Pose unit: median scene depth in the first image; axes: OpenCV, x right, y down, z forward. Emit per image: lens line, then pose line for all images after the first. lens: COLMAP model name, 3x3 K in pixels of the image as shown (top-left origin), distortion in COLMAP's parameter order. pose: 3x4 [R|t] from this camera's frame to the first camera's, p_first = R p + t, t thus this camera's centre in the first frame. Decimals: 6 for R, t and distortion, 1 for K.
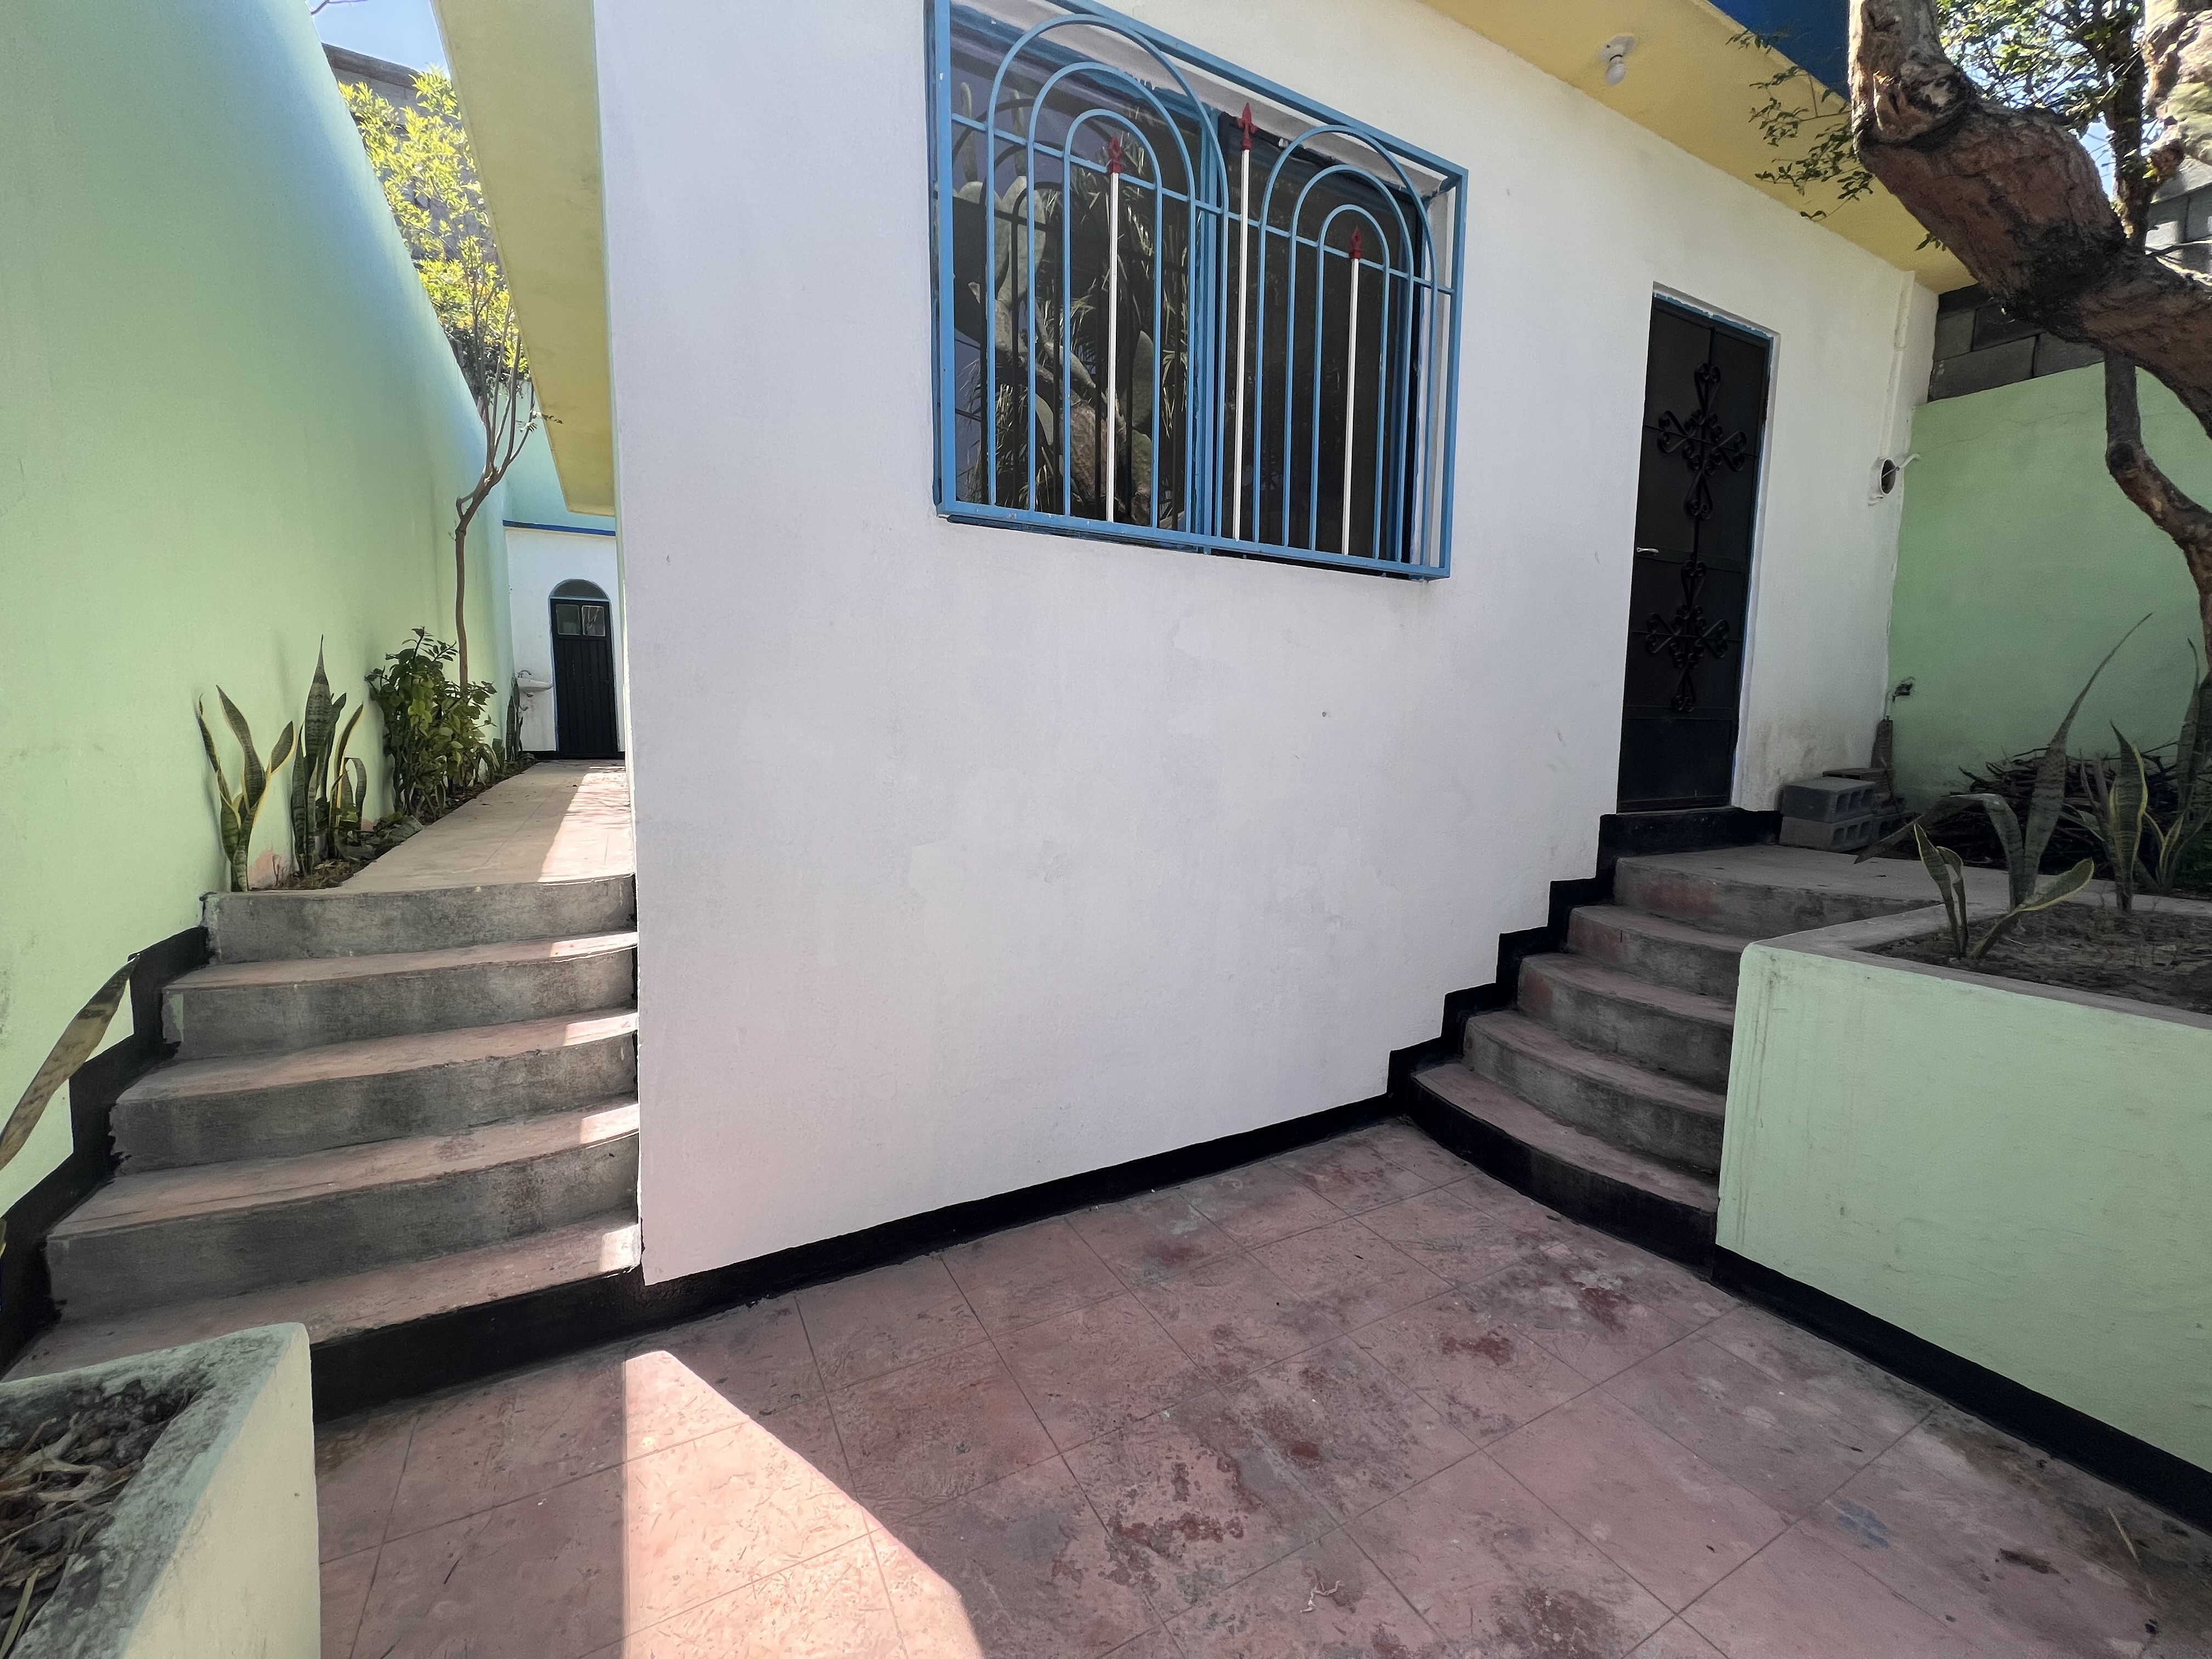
lens RADIAL K [[884.8, 0, 1106.2], [0, 884.8, 835.9], [0, 0, 1]] dist [-0.003531, 0.000384]
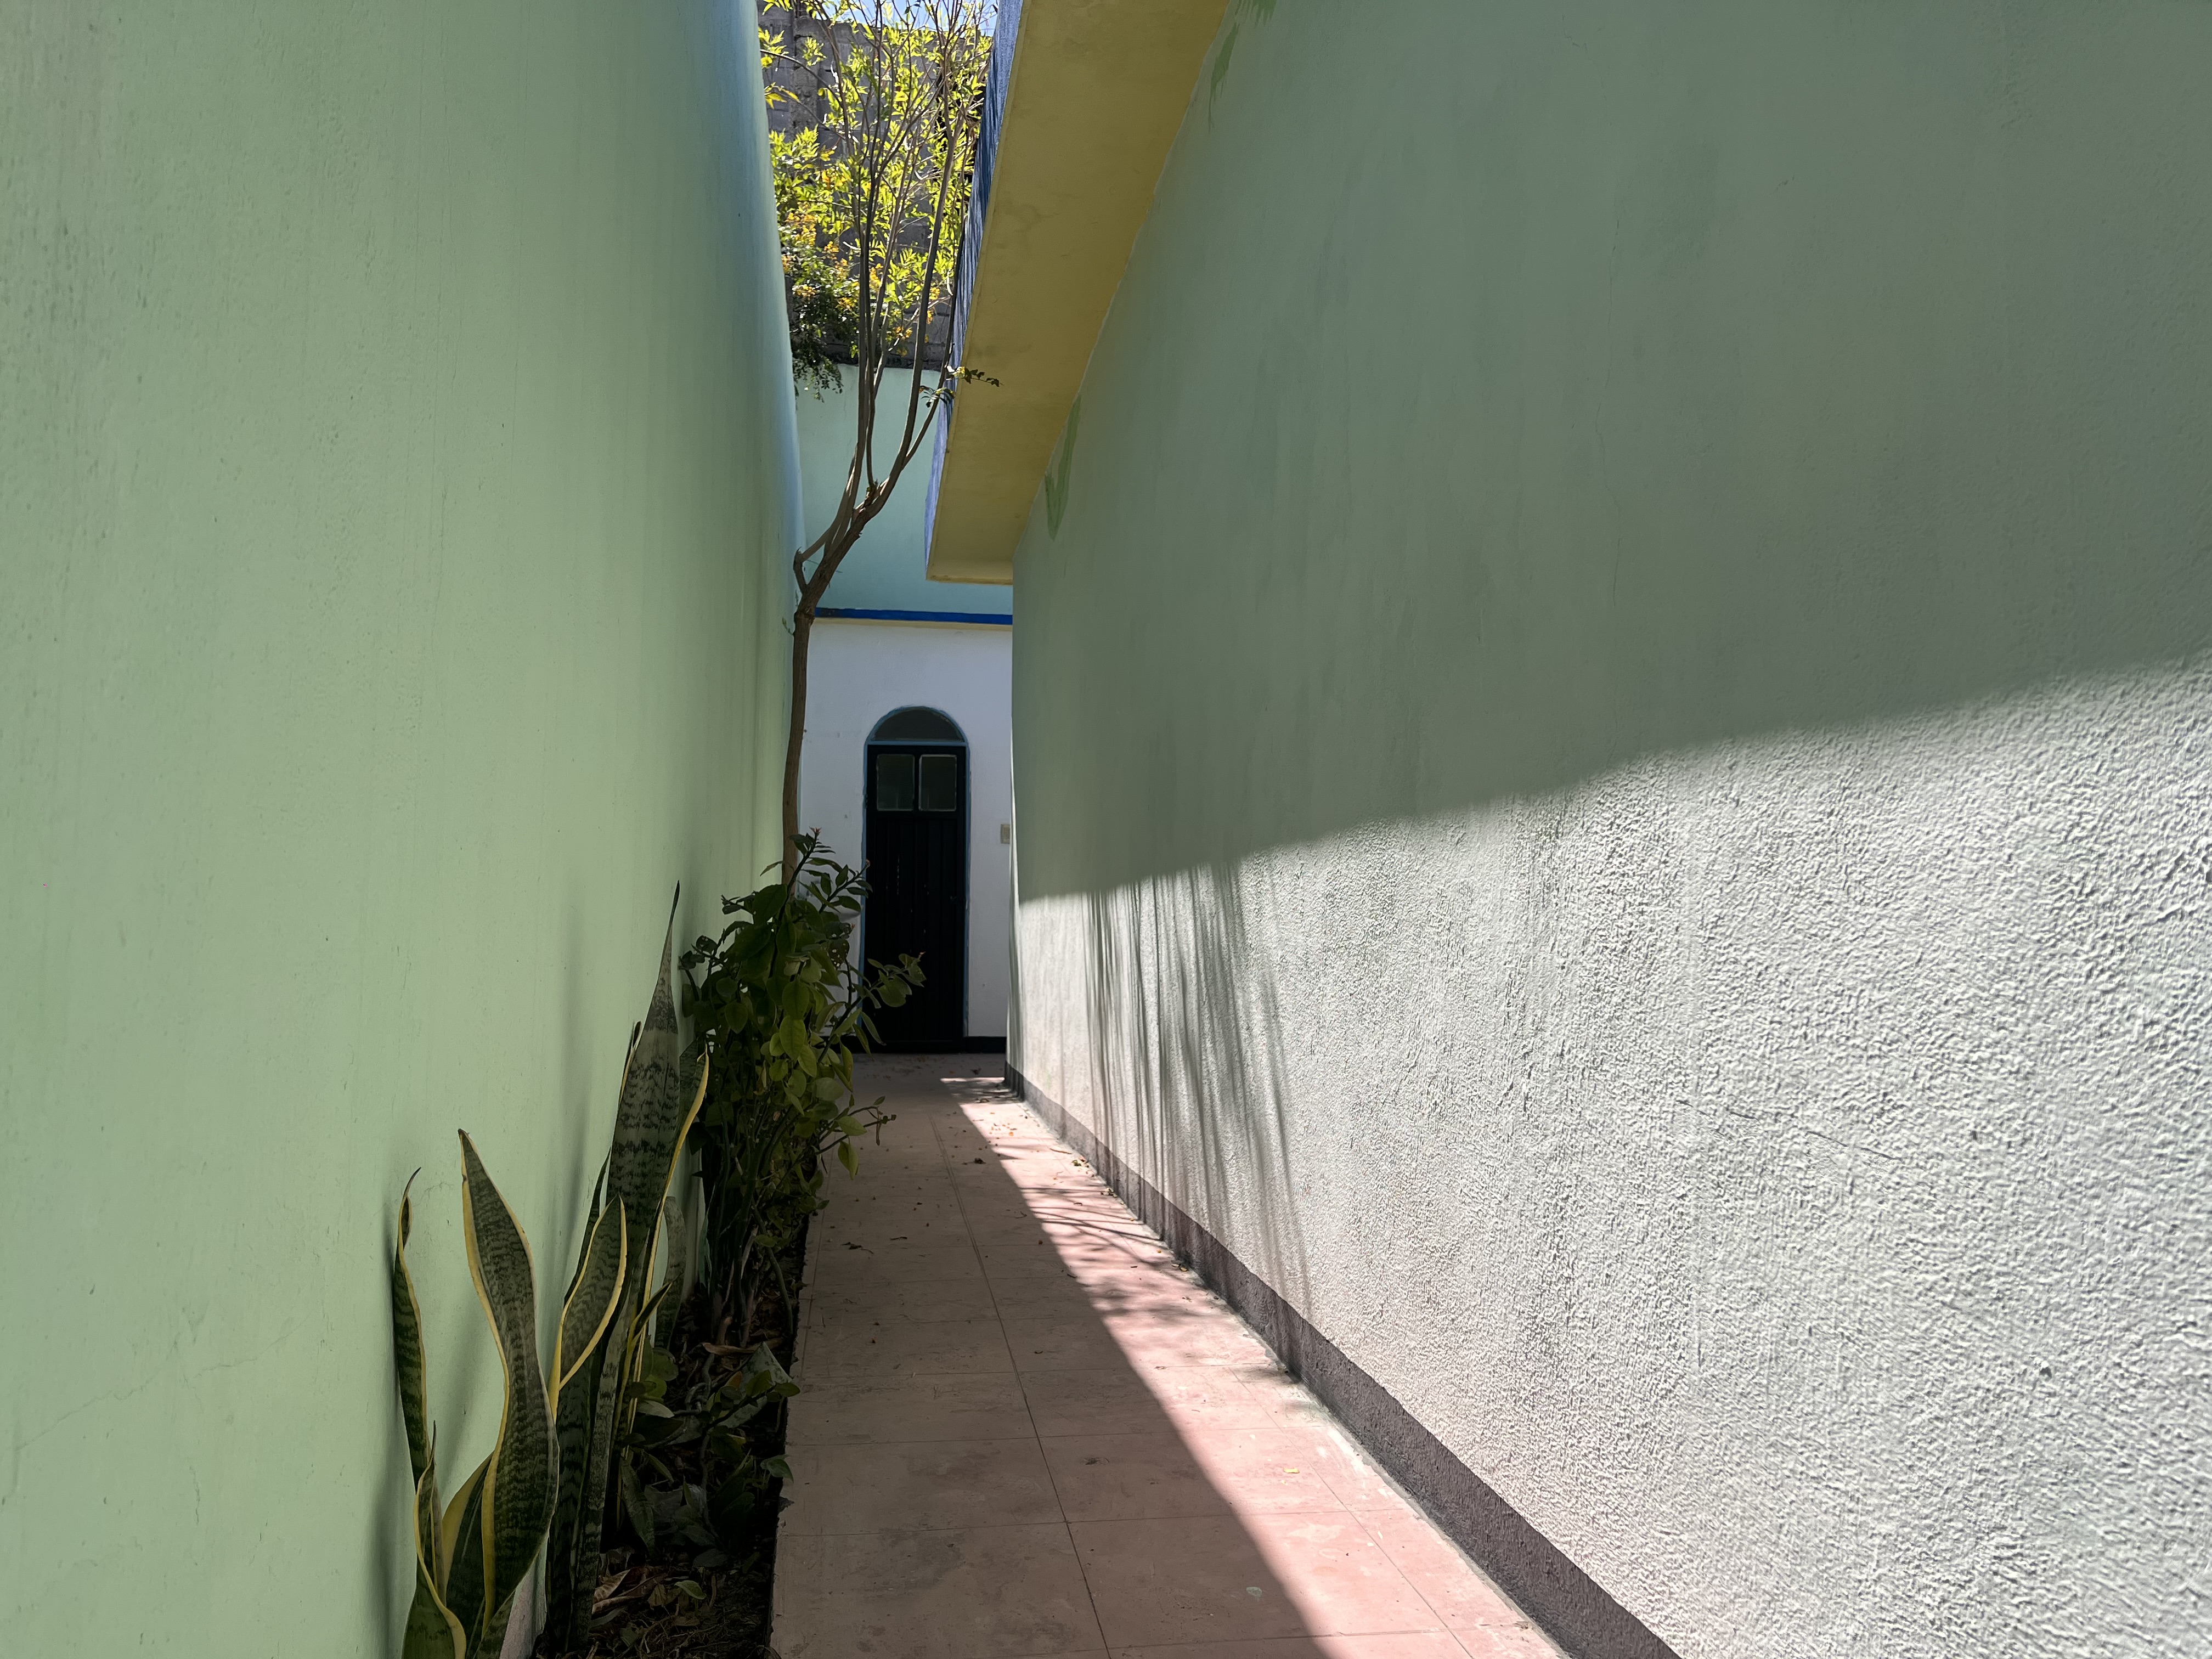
lens RADIAL K [[1678.6, 0, 1105.5], [0, 1678.6, 827.4], [0, 0, 1]] dist [-0.003800, -0.001091]
pose [[0.938661, -0.027350, -0.343756, -0.391652], [-0.039392, 0.981820, -0.185681, -0.103189], [0.342585, 0.187833, 0.920519, 0.354045]]
